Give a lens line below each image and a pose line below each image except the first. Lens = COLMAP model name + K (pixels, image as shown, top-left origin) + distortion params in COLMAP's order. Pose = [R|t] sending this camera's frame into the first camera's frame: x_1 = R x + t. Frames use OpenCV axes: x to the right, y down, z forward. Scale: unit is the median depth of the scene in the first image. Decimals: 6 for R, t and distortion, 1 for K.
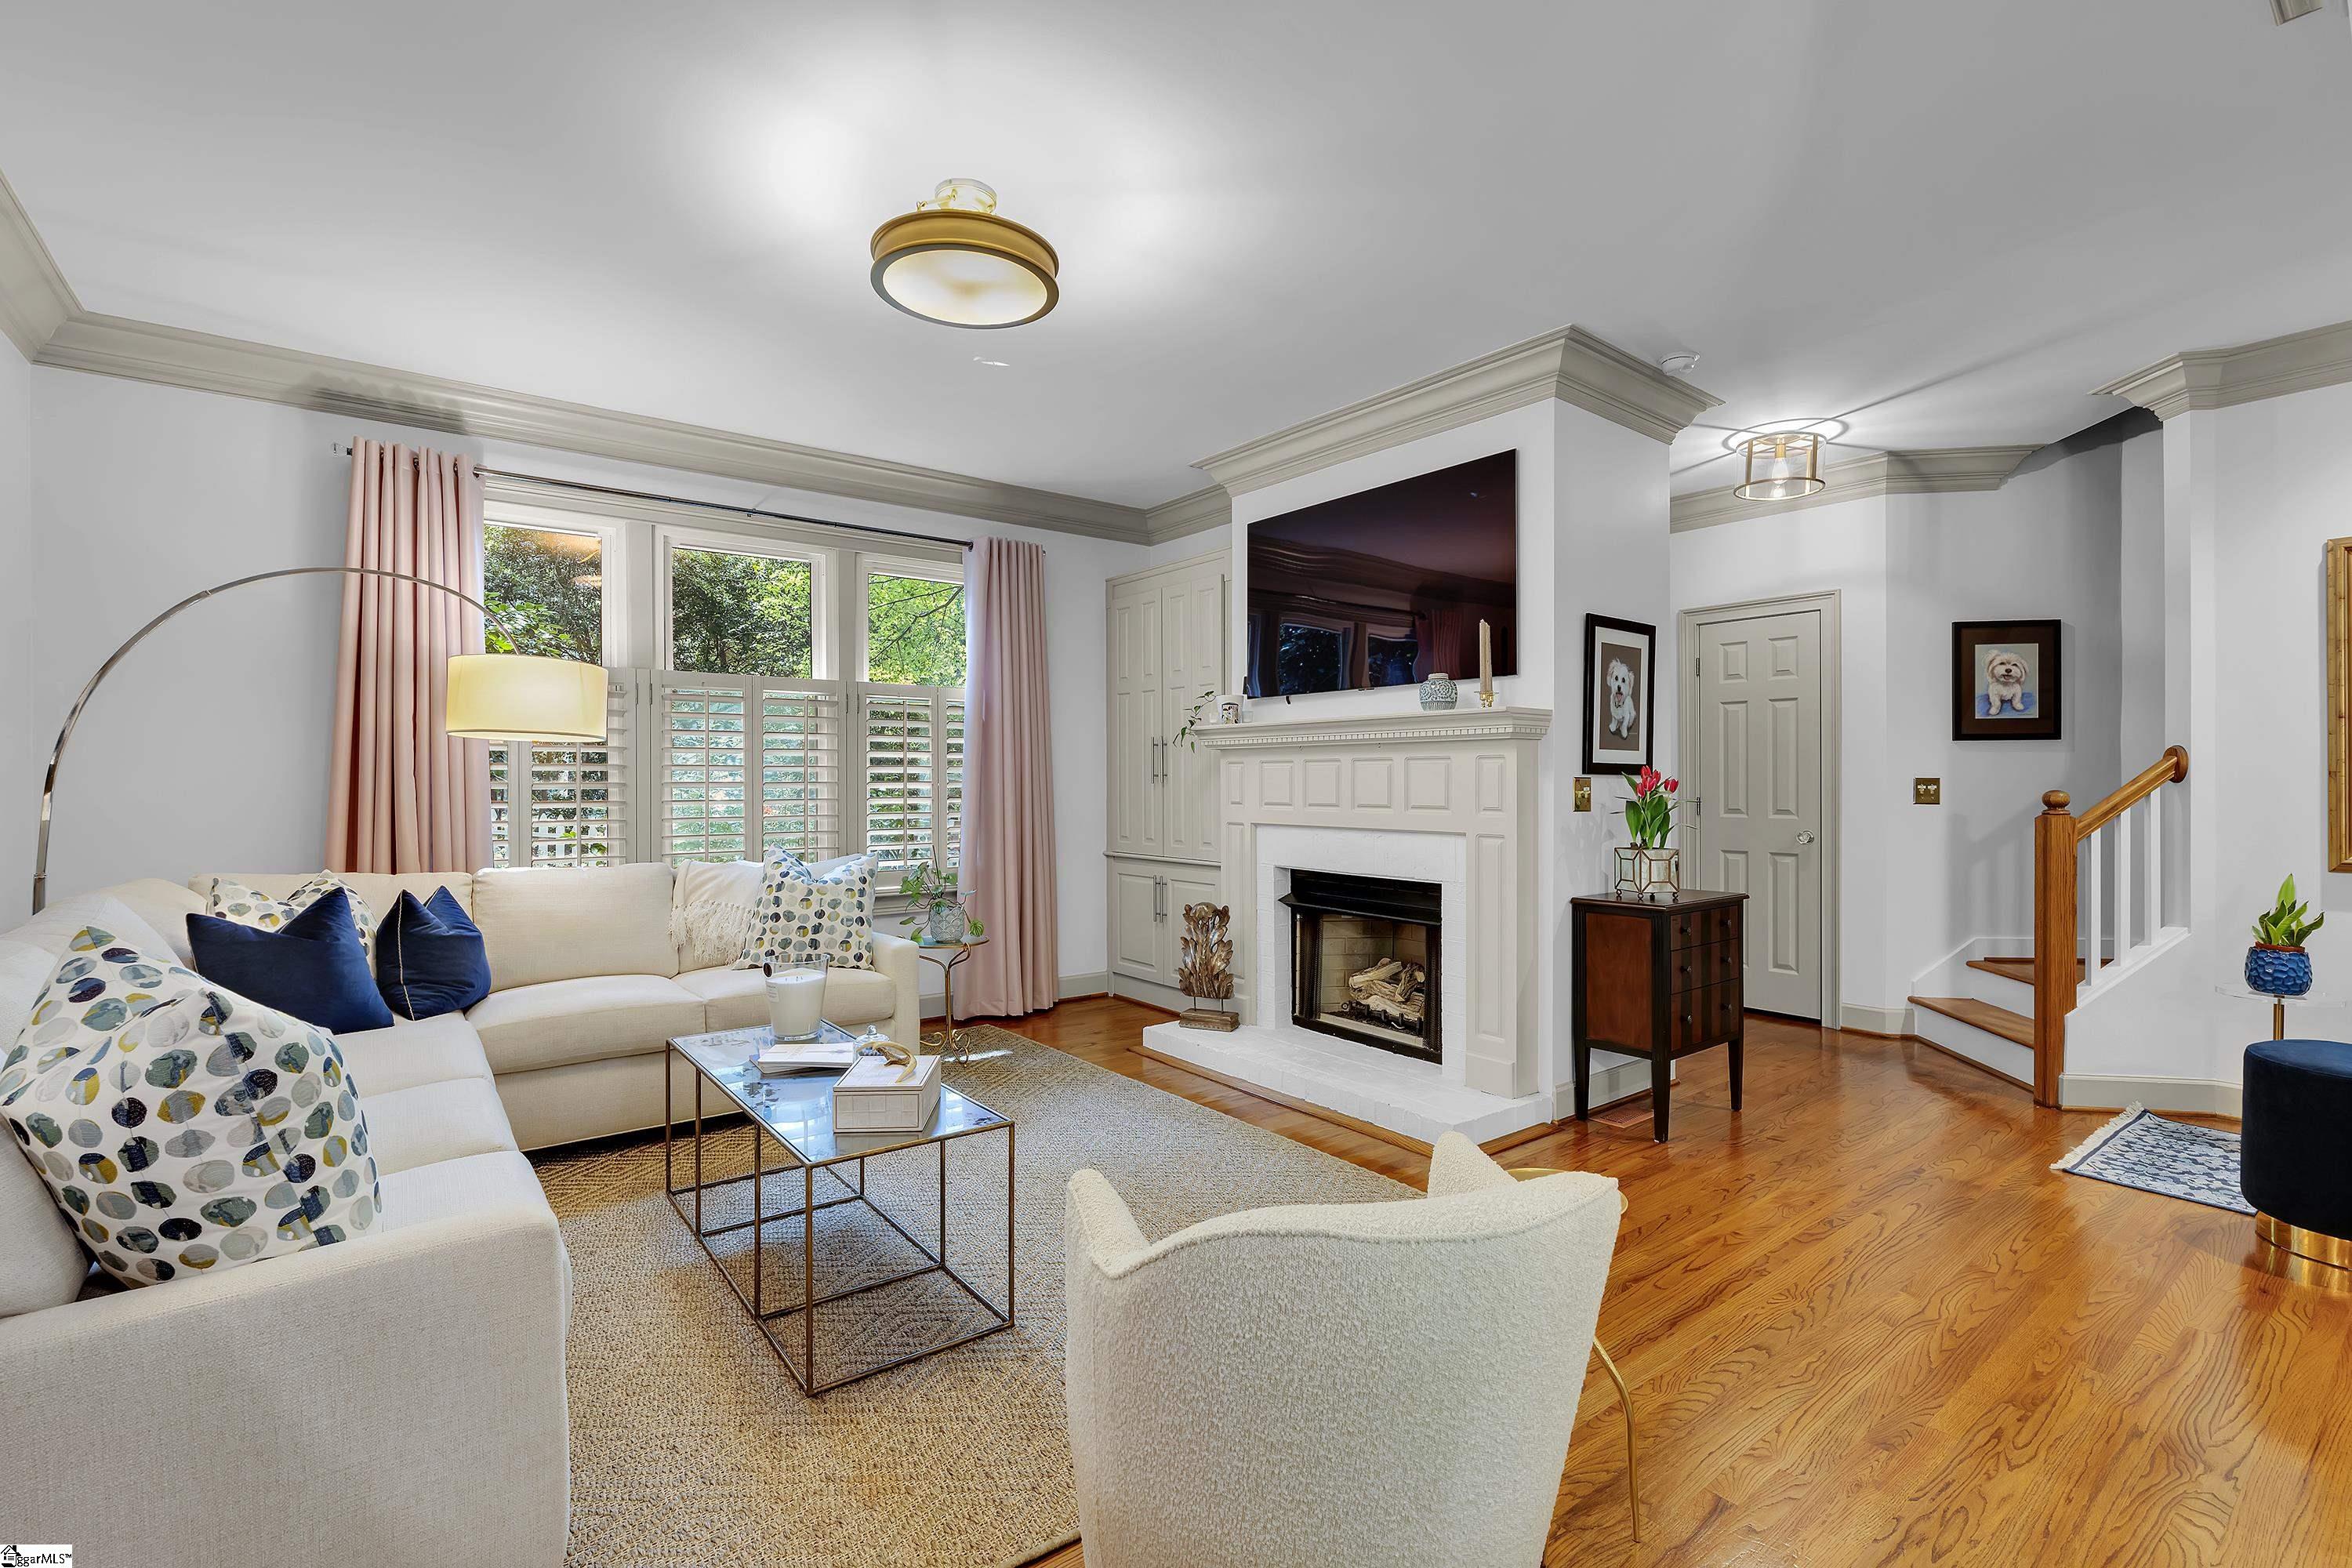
lens RADIAL K [[1039.4, 0, 1182.3], [0, 1039.4, 784.8], [0, 0, 1]] dist [-0.018311, 0.000109]
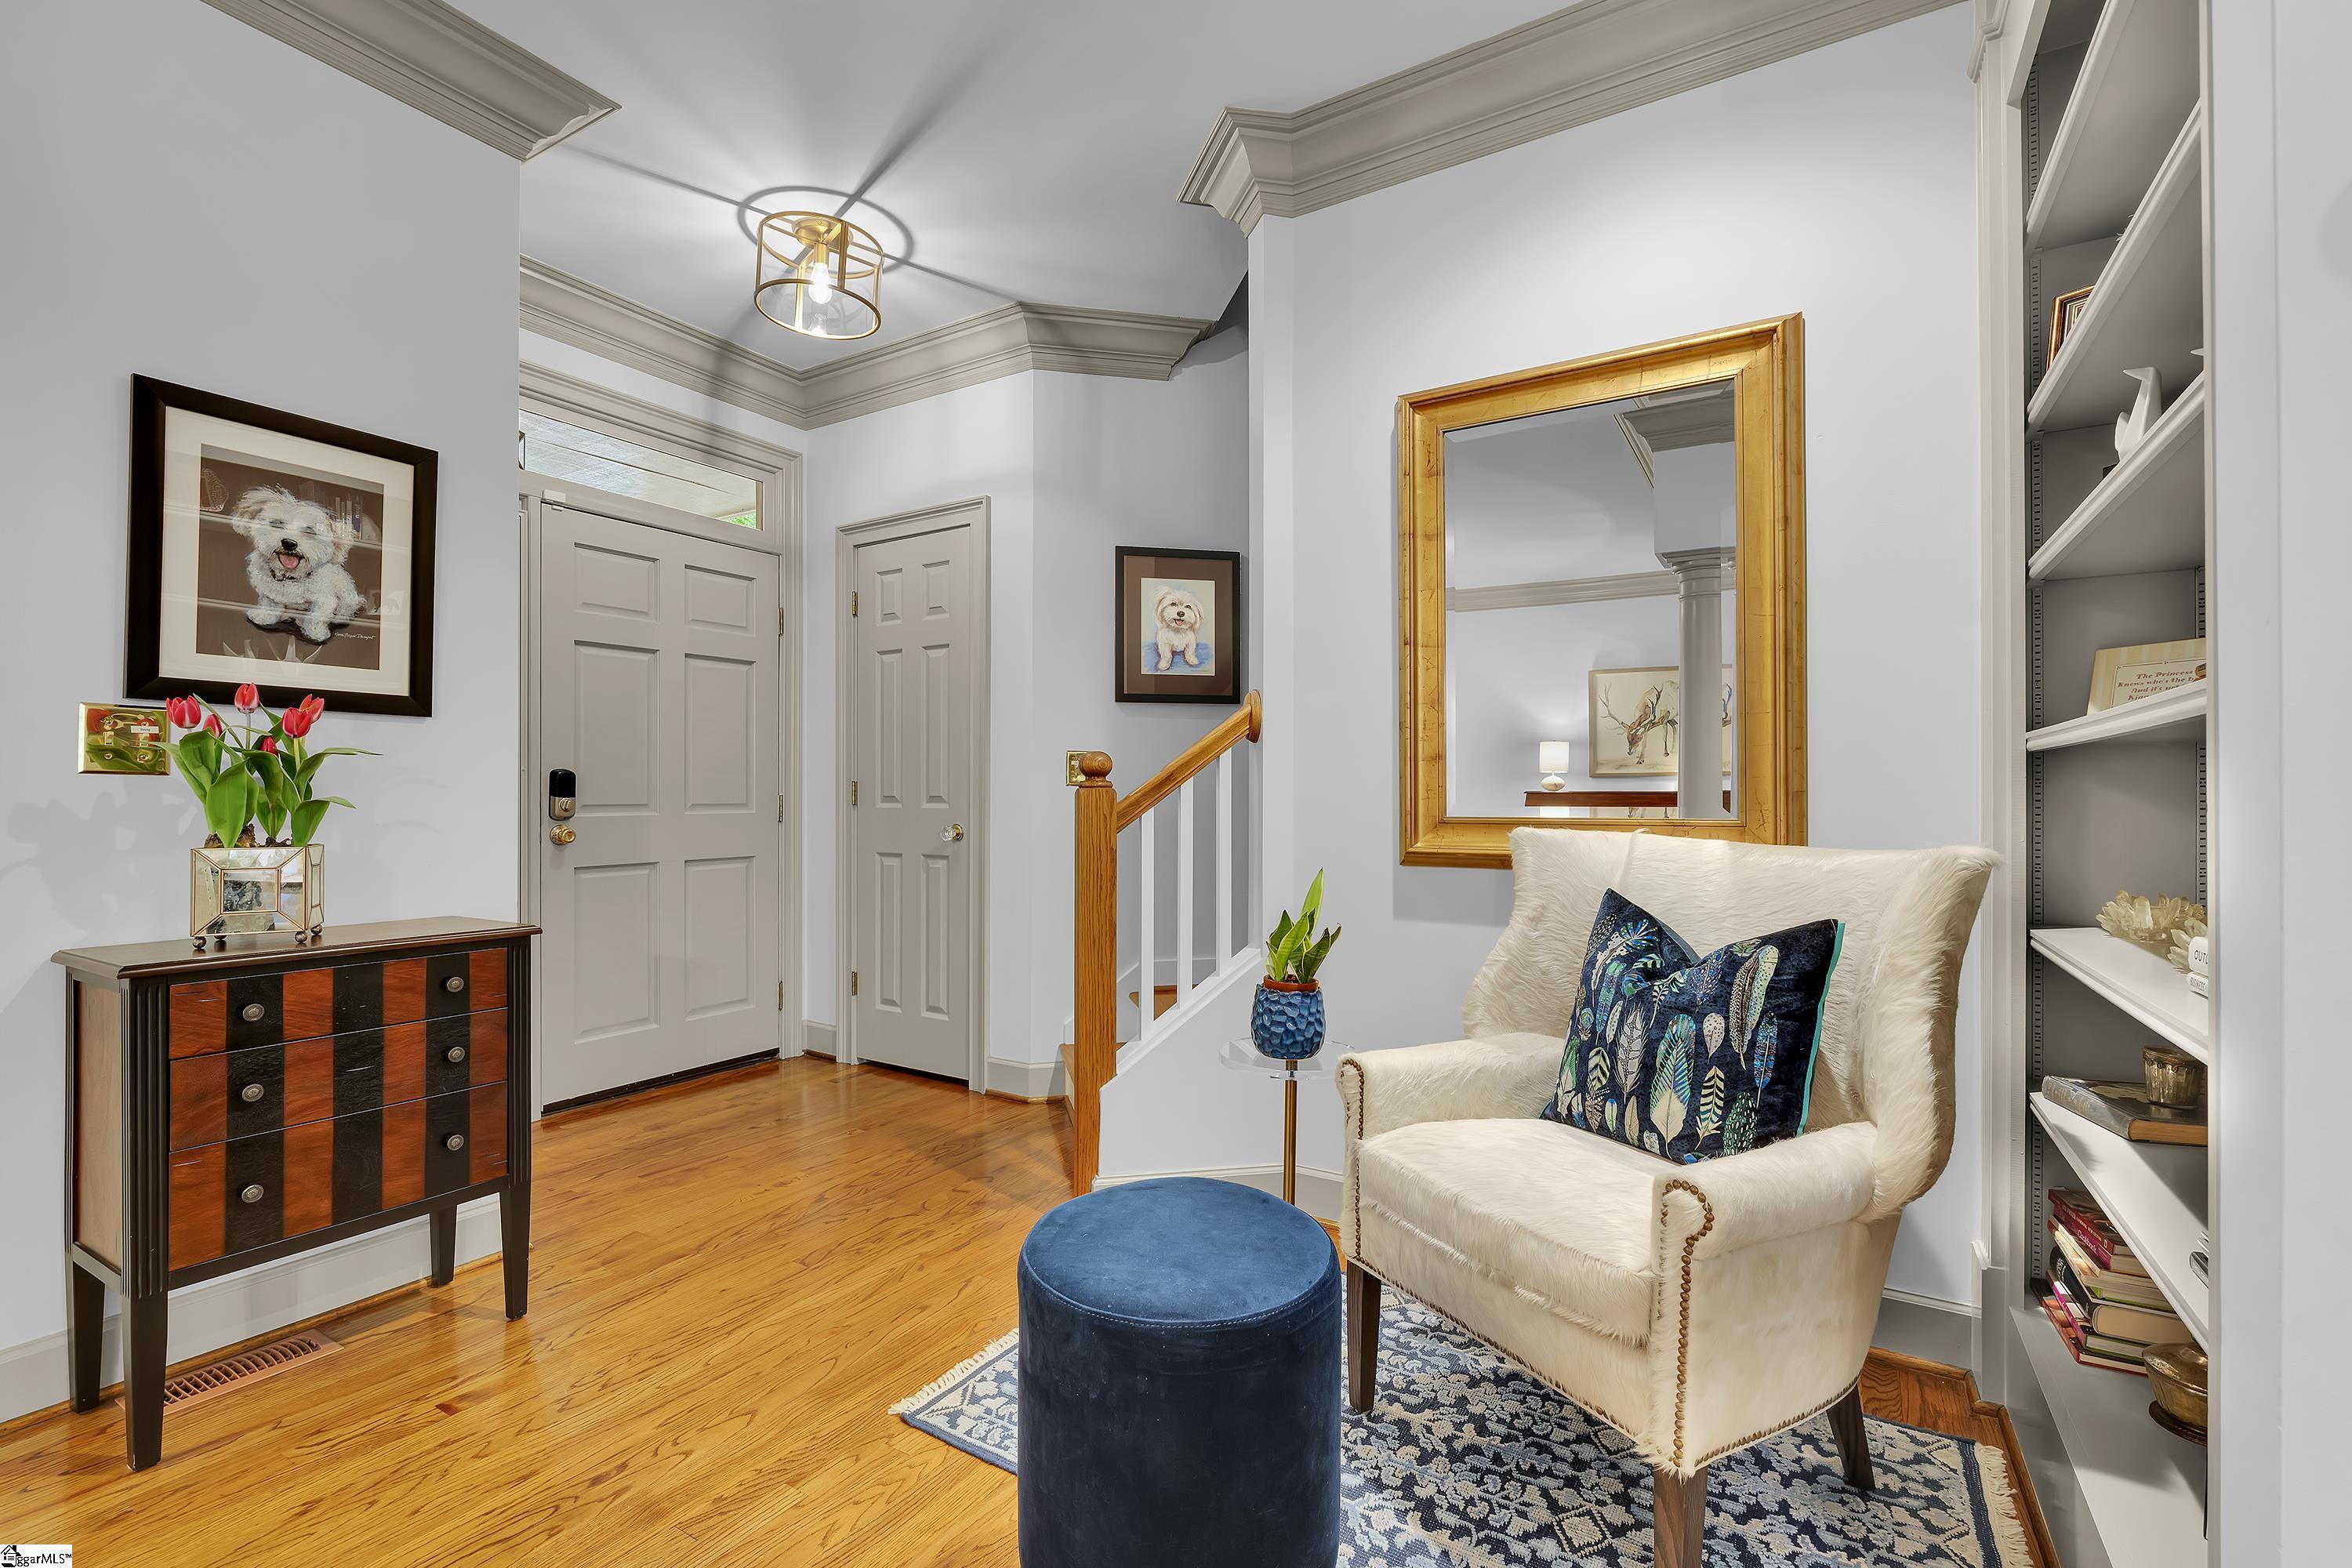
lens RADIAL K [[1039.4, 0, 1161.2], [0, 1039.4, 788.7], [0, 0, 1]] dist [-0.018311, 0.000109]
pose [[0.933071, 0.003502, 0.359675, 0.566396], [0.000294, 0.999945, -0.010498, 0.032358], [-0.359692, 0.009901, 0.933019, 0.306675]]
